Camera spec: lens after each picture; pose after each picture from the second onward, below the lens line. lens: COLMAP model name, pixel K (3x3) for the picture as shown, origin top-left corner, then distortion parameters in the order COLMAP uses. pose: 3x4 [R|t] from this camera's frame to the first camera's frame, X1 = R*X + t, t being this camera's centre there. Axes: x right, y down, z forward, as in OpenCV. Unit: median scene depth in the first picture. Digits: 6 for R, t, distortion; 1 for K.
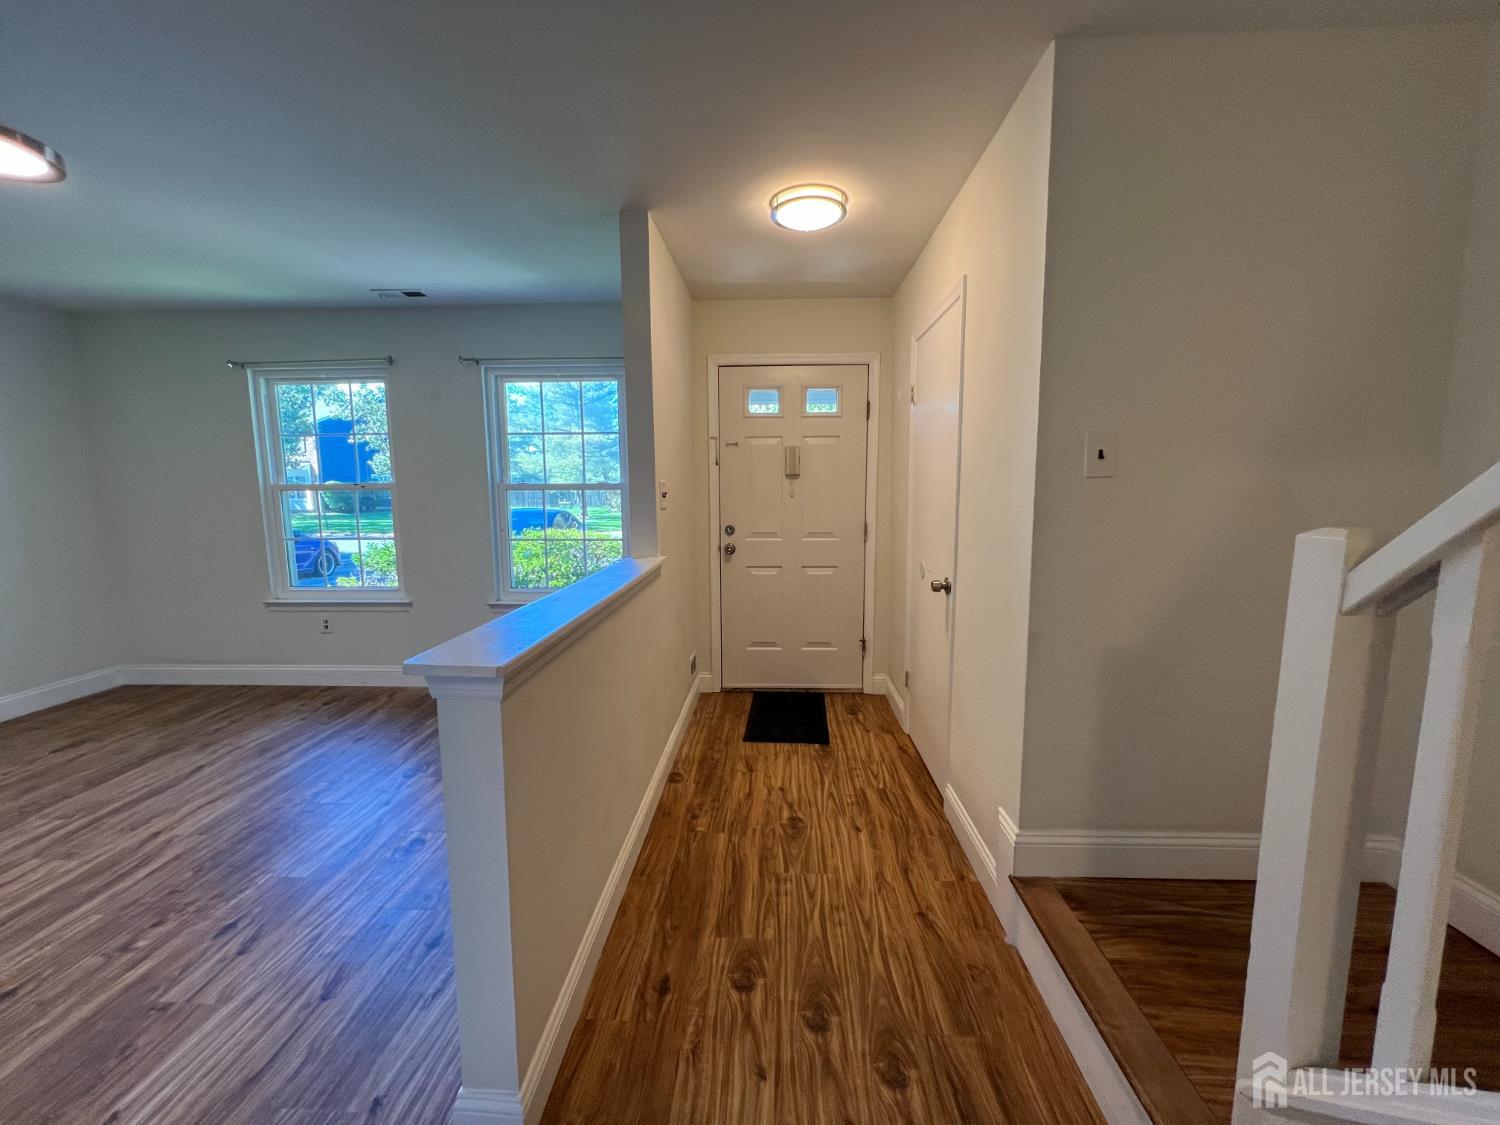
lens RADIAL K [[600.3, 0, 750.0], [0, 600.3, 562.5], [0, 0, 1]] dist [-0.001102, -0.000190]
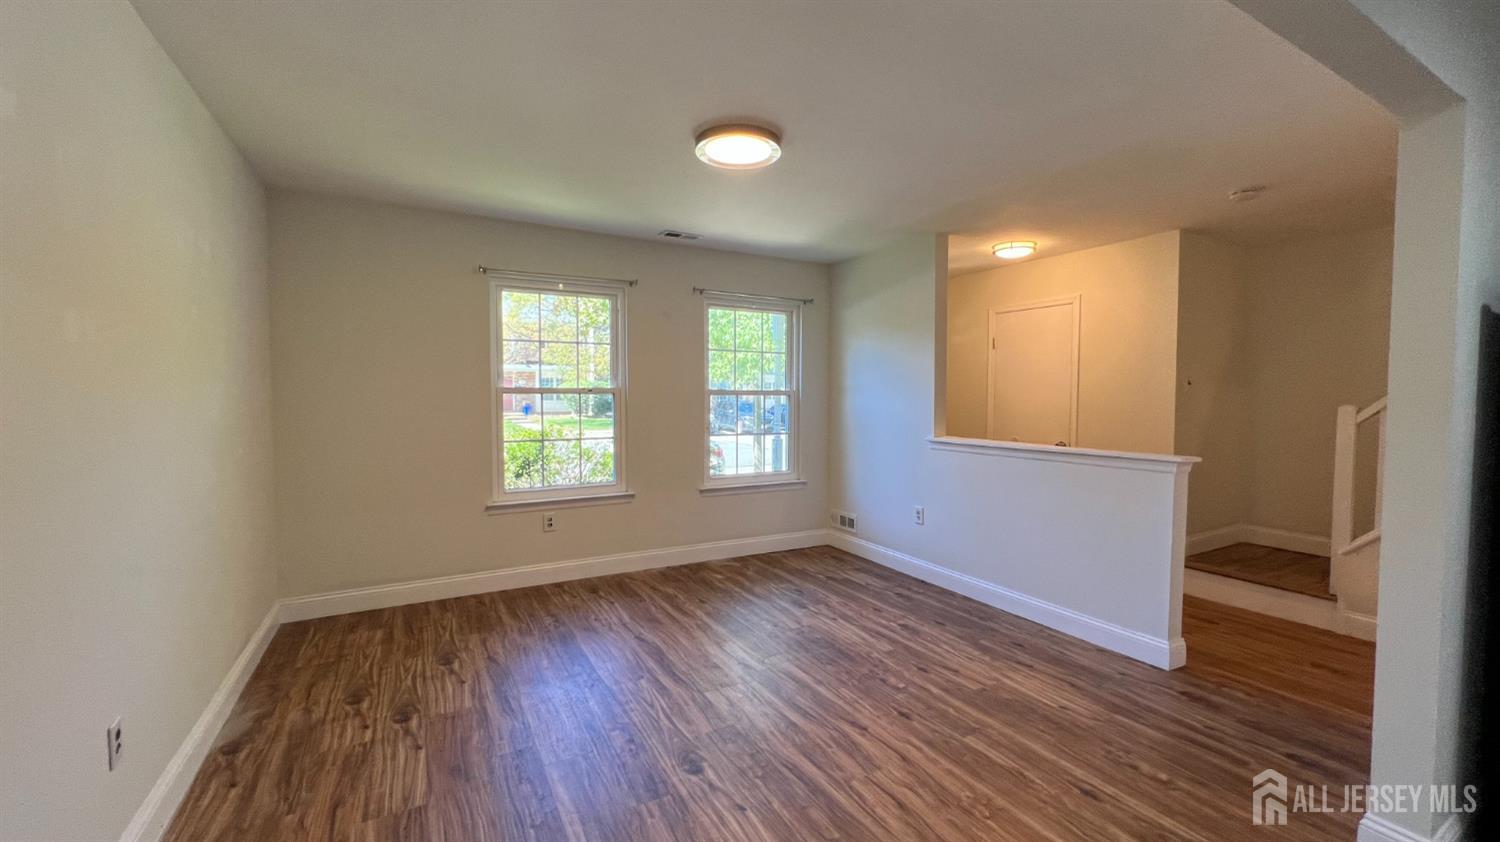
lens RADIAL K [[600.3, 0, 748.6], [0, 600.3, 418.3], [0, 0, 1]] dist [0.000305, -0.000016]
pose [[0.847730, -0.012250, 0.530287, -1.097853], [0.060060, 0.995521, -0.073015, 0.023215], [-0.527017, 0.093746, 0.844668, -0.078161]]
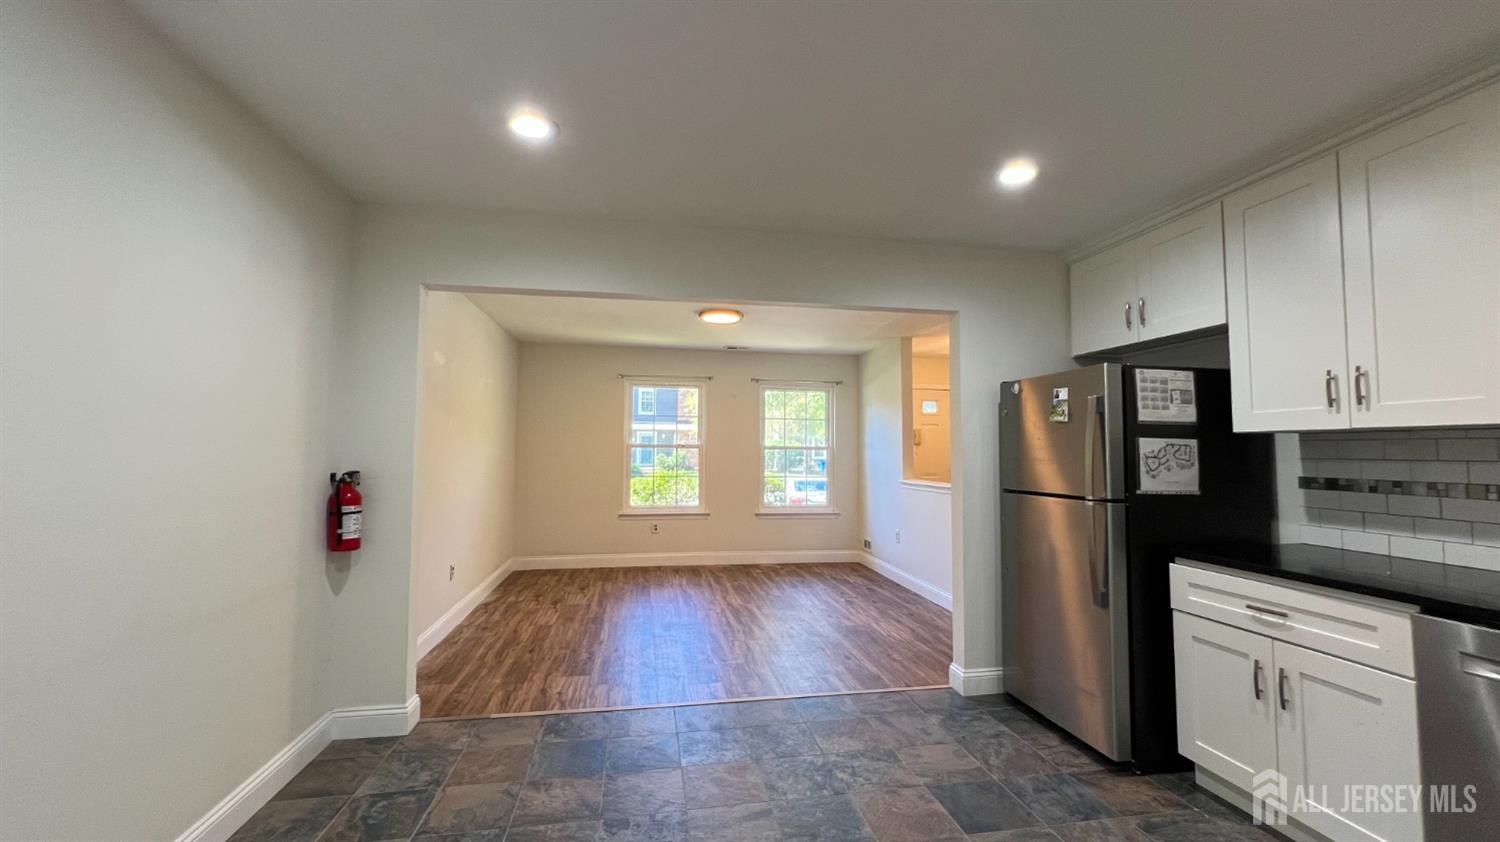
lens RADIAL K [[600.3, 0, 748.6], [0, 600.3, 418.3], [0, 0, 1]] dist [0.000305, -0.000016]
pose [[0.974165, 0.026660, 0.224260, -0.954018], [0.014551, 0.983535, -0.180131, 0.123992], [-0.225370, 0.178741, 0.957737, -0.809466]]
